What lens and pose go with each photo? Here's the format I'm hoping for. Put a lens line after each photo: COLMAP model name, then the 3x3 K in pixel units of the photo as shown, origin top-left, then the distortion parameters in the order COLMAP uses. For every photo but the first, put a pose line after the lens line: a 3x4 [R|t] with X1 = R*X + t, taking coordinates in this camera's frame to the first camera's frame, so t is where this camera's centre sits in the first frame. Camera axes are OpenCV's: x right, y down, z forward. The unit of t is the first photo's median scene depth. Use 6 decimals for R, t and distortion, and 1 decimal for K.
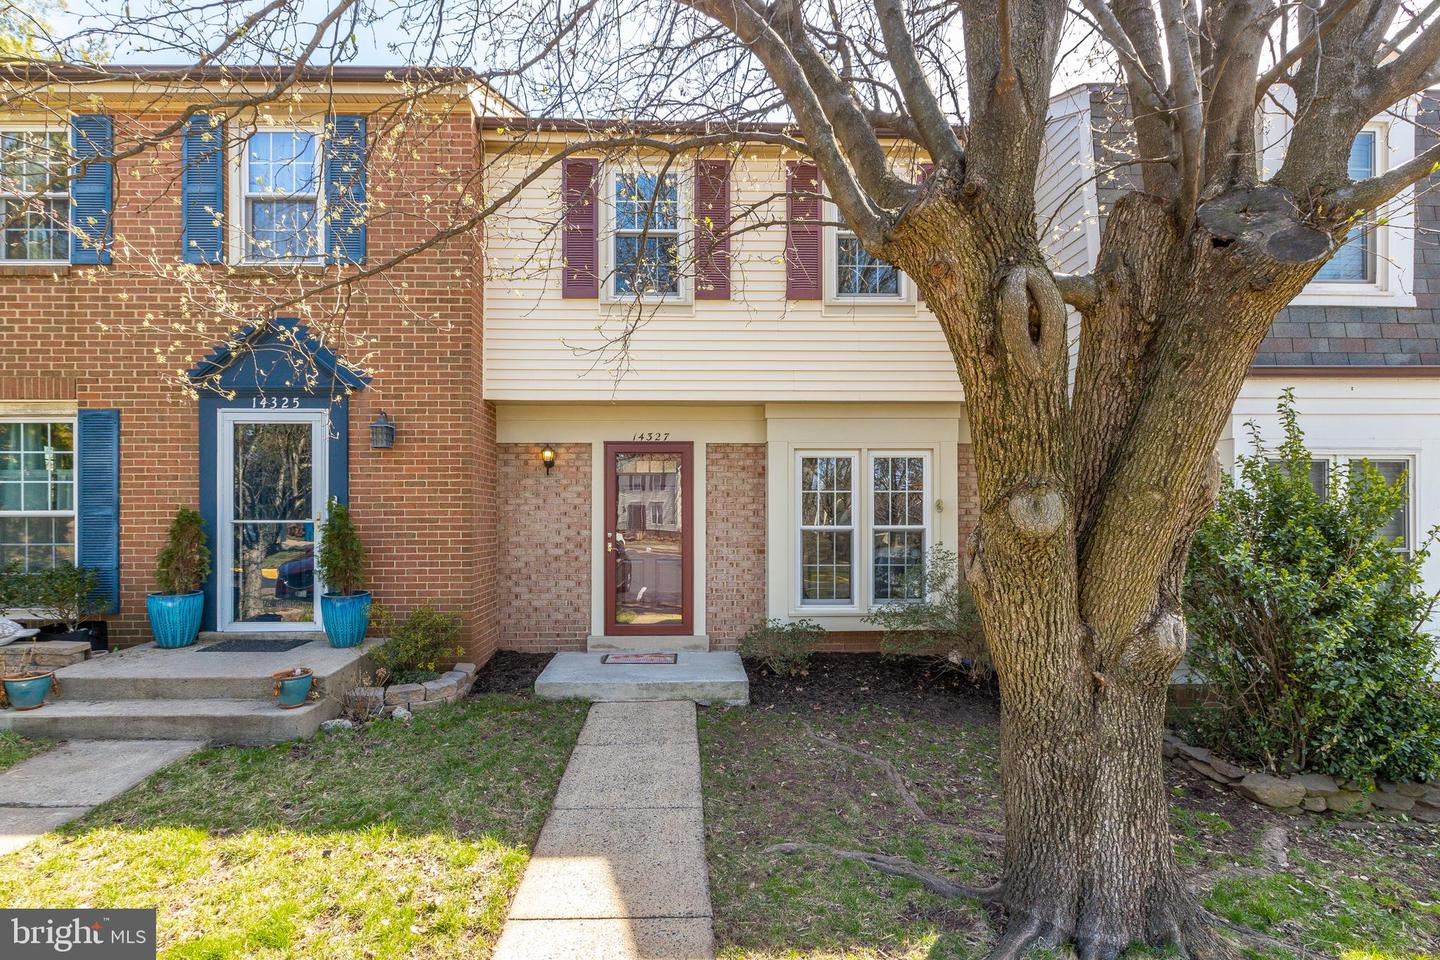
lens RADIAL K [[635.8, 0, 745.4], [0, 635.8, 520.0], [0, 0, 1]] dist [0.001177, -0.000521]
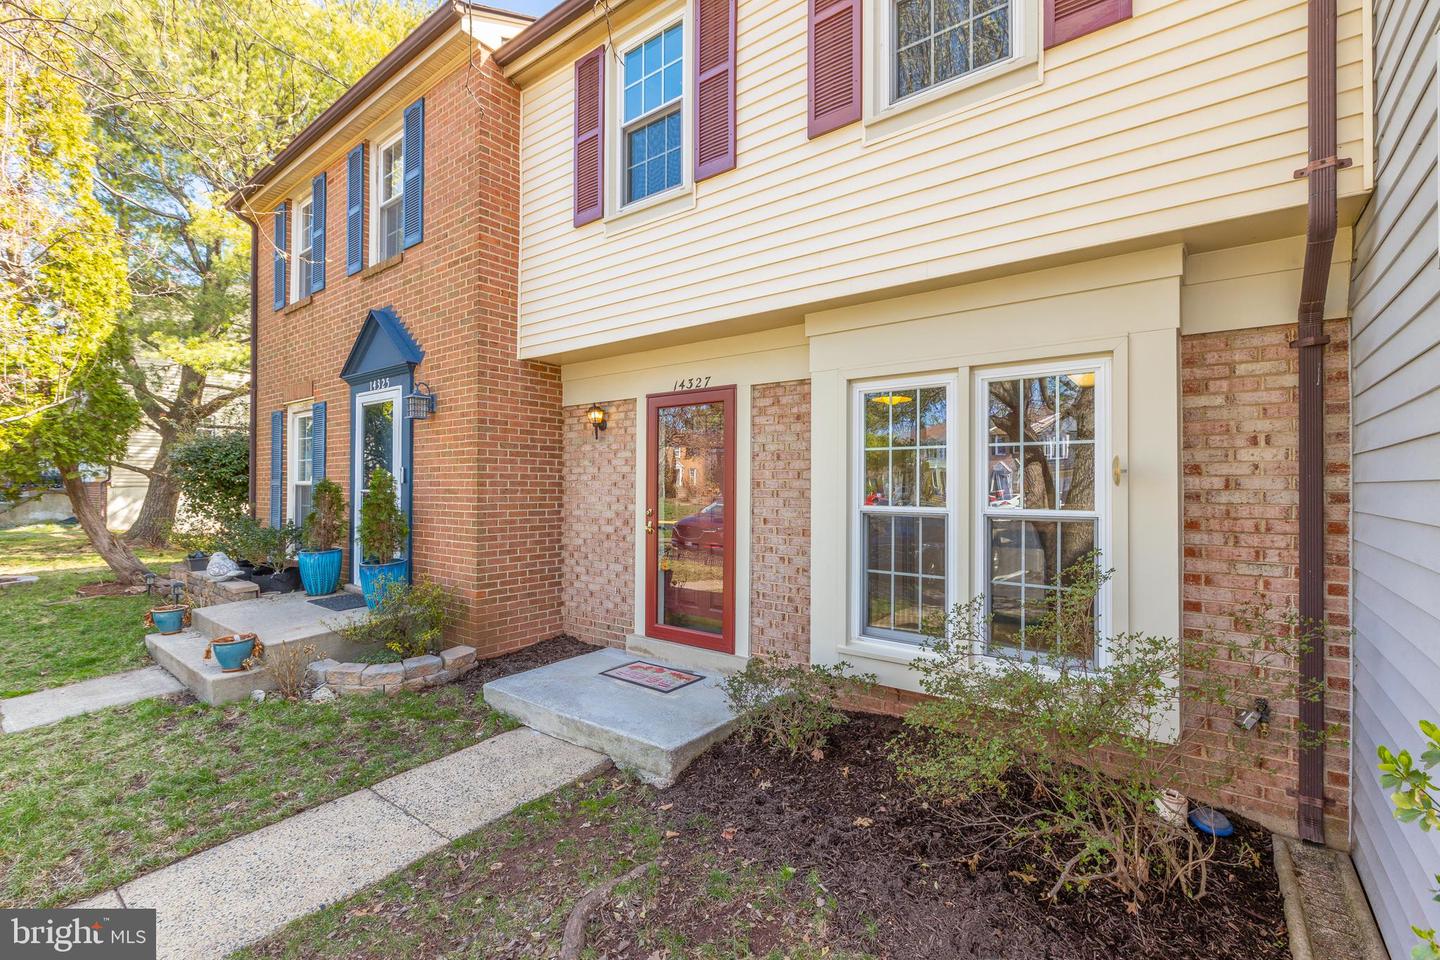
lens RADIAL K [[635.8, 0, 723.5], [0, 635.8, 479.1], [0, 0, 1]] dist [0.001177, -0.000521]
pose [[0.774261, -0.000883, -0.632866, 0.370290], [-0.005398, 0.999953, -0.007999, -0.011060], [0.632844, 0.009609, 0.774220, 0.447708]]
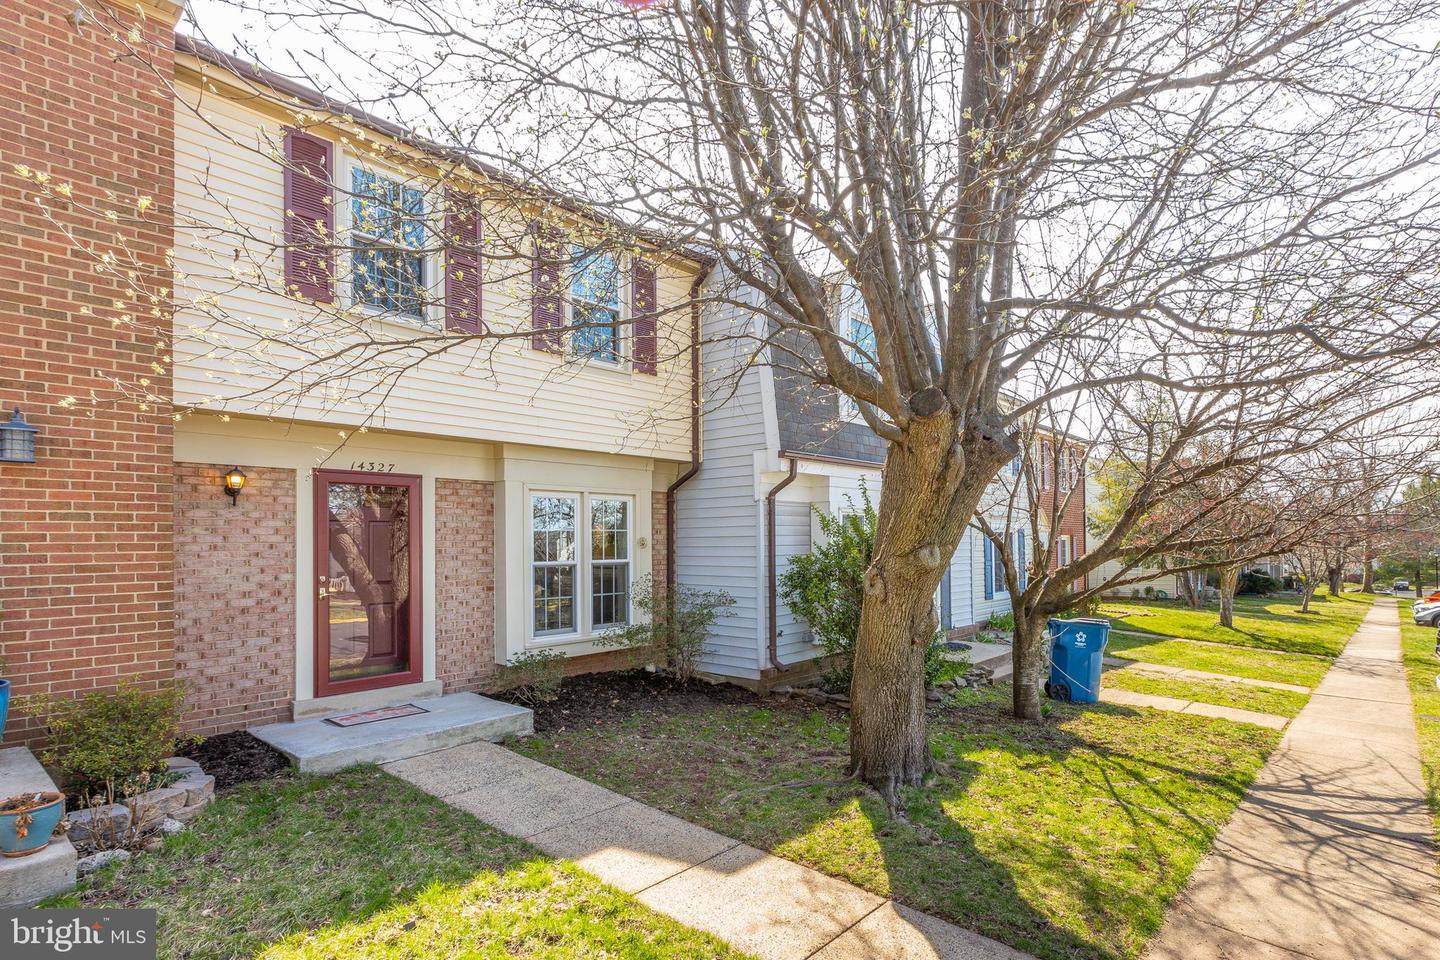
lens RADIAL K [[670.0, 0, 728.2], [0, 670.0, 539.7], [0, 0, 1]] dist [0.012844, 0.000384]
pose [[0.721592, -0.001411, 0.692317, -0.453668], [0.009268, 0.999928, -0.007621, -0.016870], [-0.692256, 0.011915, 0.721553, -0.028175]]
